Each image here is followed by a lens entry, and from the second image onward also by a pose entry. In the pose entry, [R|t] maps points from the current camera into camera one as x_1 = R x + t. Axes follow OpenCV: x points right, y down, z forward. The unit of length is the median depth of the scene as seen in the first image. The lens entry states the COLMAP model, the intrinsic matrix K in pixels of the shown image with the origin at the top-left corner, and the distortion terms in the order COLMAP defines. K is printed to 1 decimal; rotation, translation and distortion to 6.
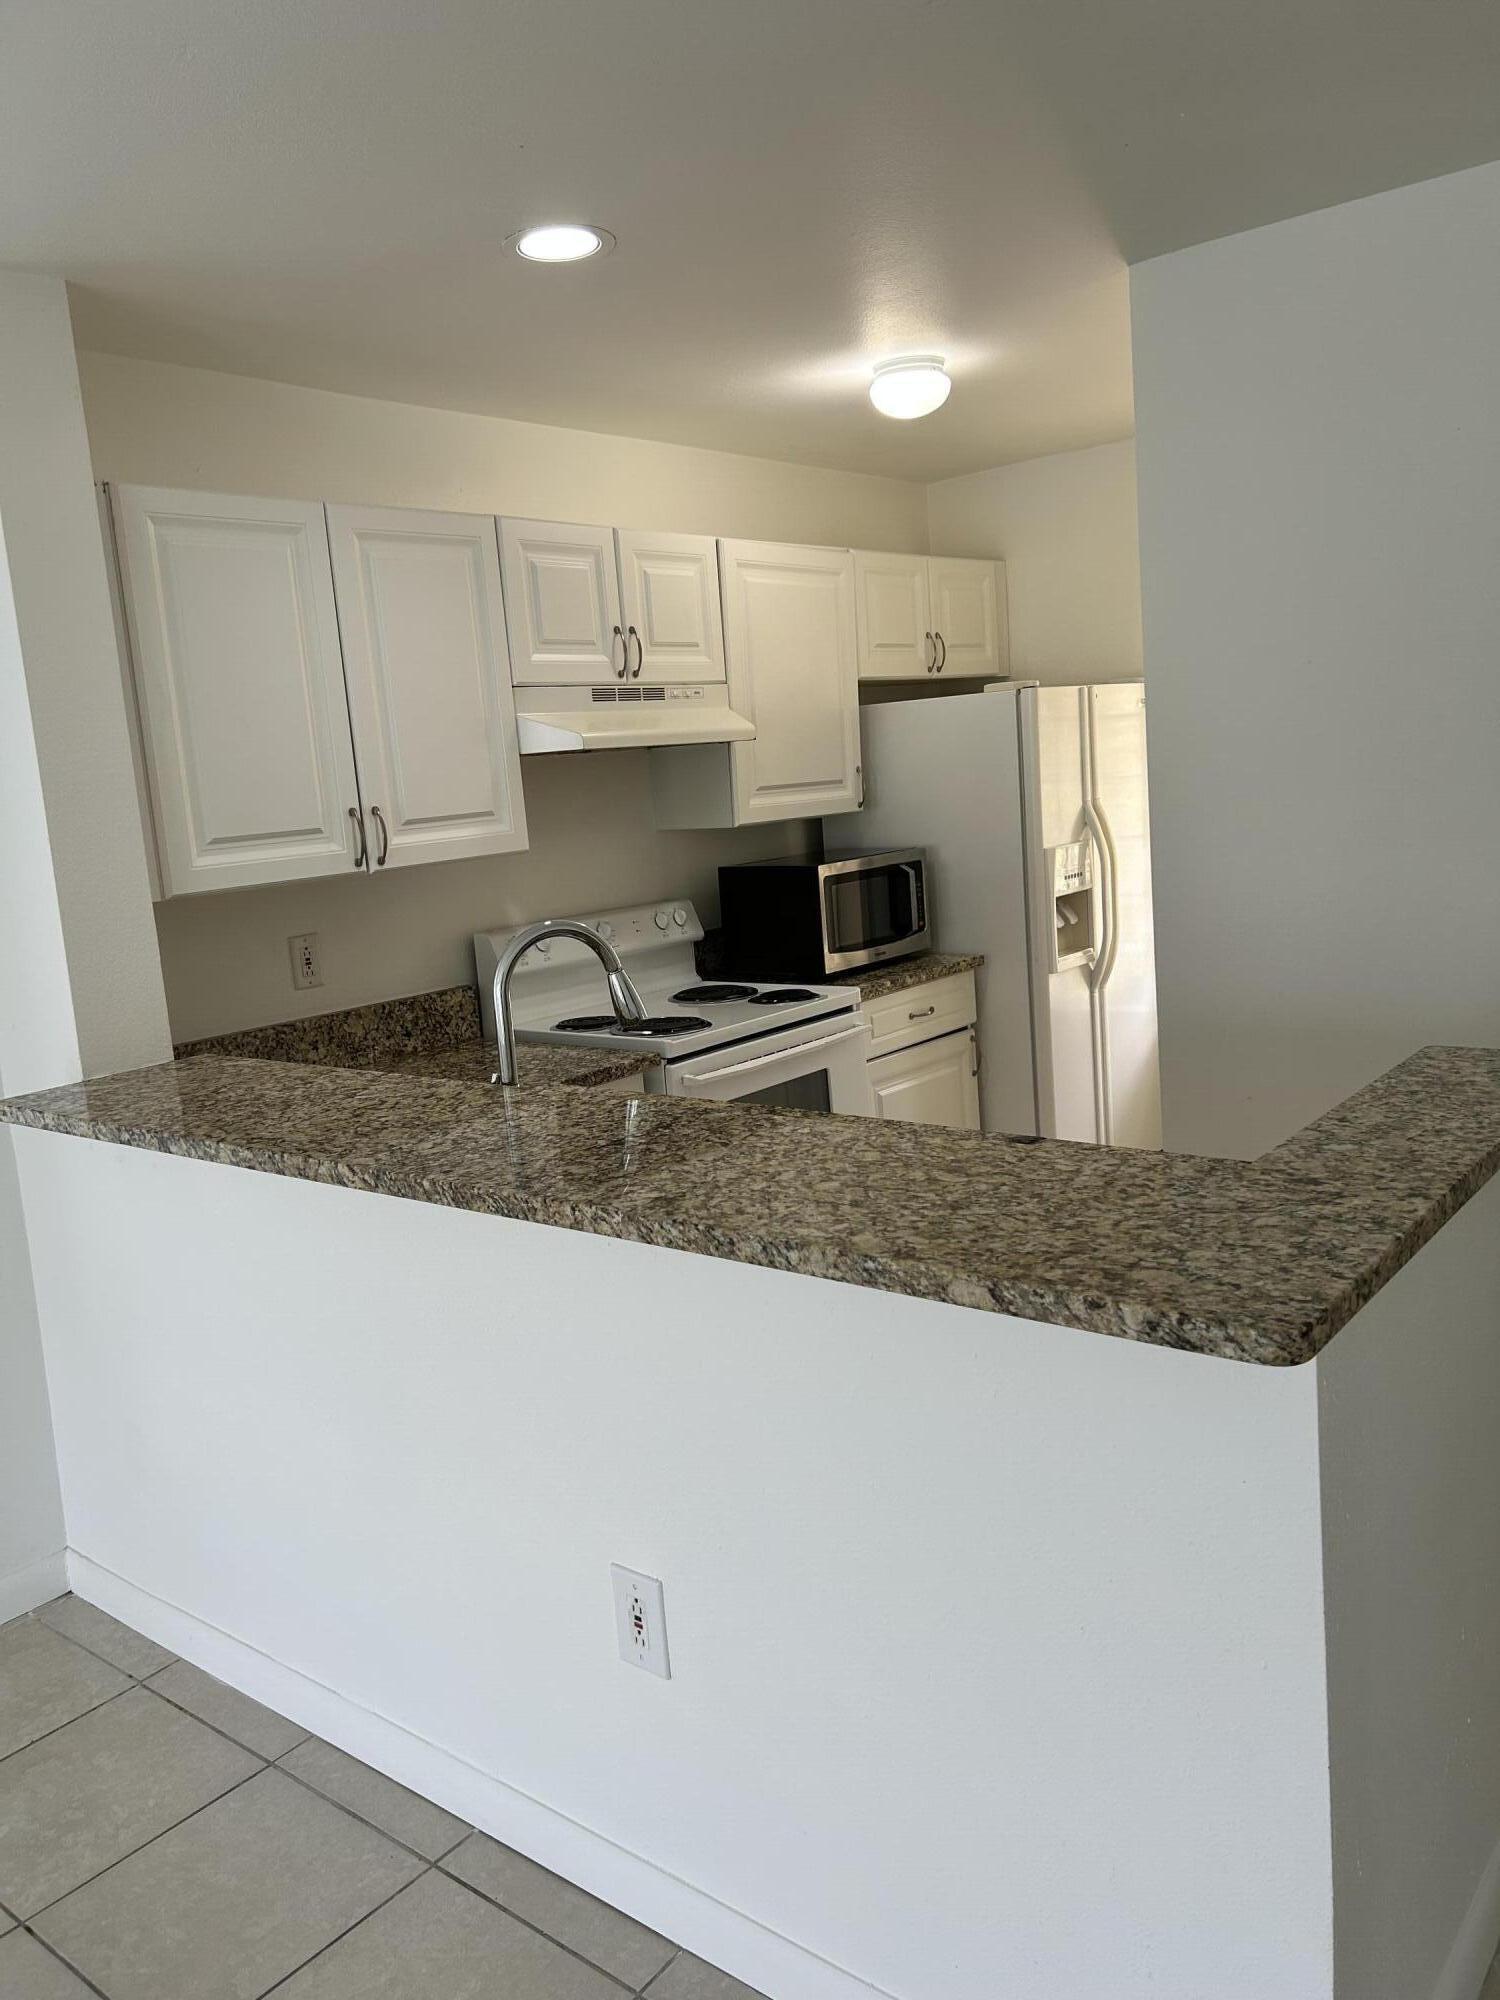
lens RADIAL K [[1519.8, 0, 739.1], [0, 1519.8, 988.0], [0, 0, 1]] dist [0.030639, -0.038130]
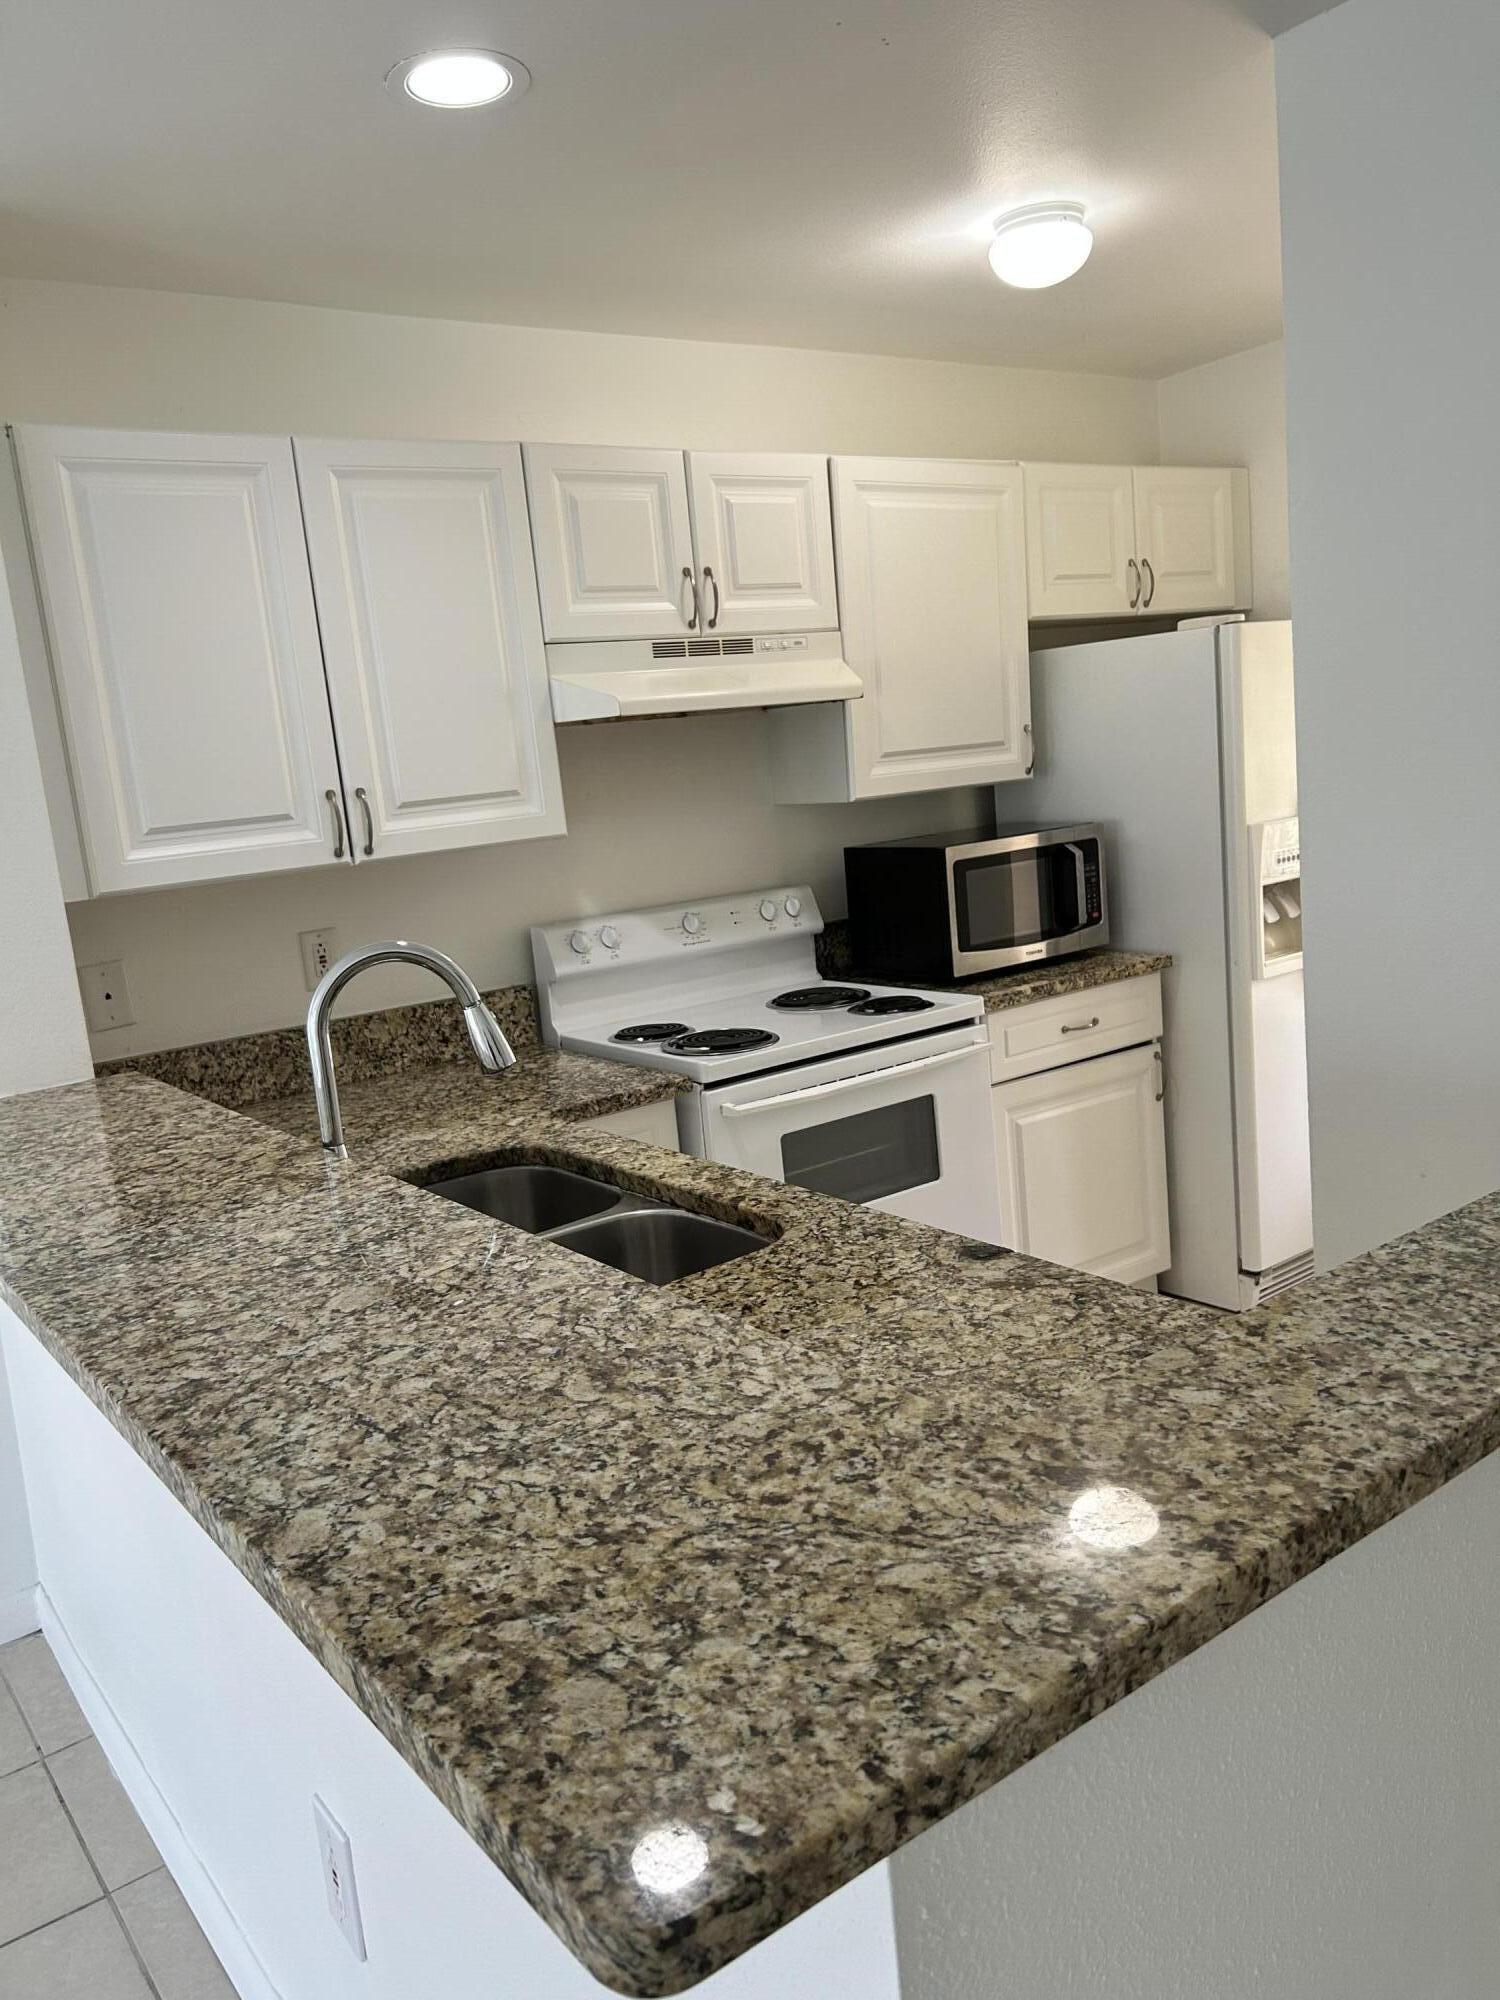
lens RADIAL K [[1519.8, 0, 750.3], [0, 1519.8, 1008.0], [0, 0, 1]] dist [0.030639, -0.038130]
pose [[0.970043, 0.029009, -0.241194, 0.185042], [-0.017885, 0.998678, 0.048181, -0.037644], [0.242273, -0.042424, 0.969280, 0.194163]]
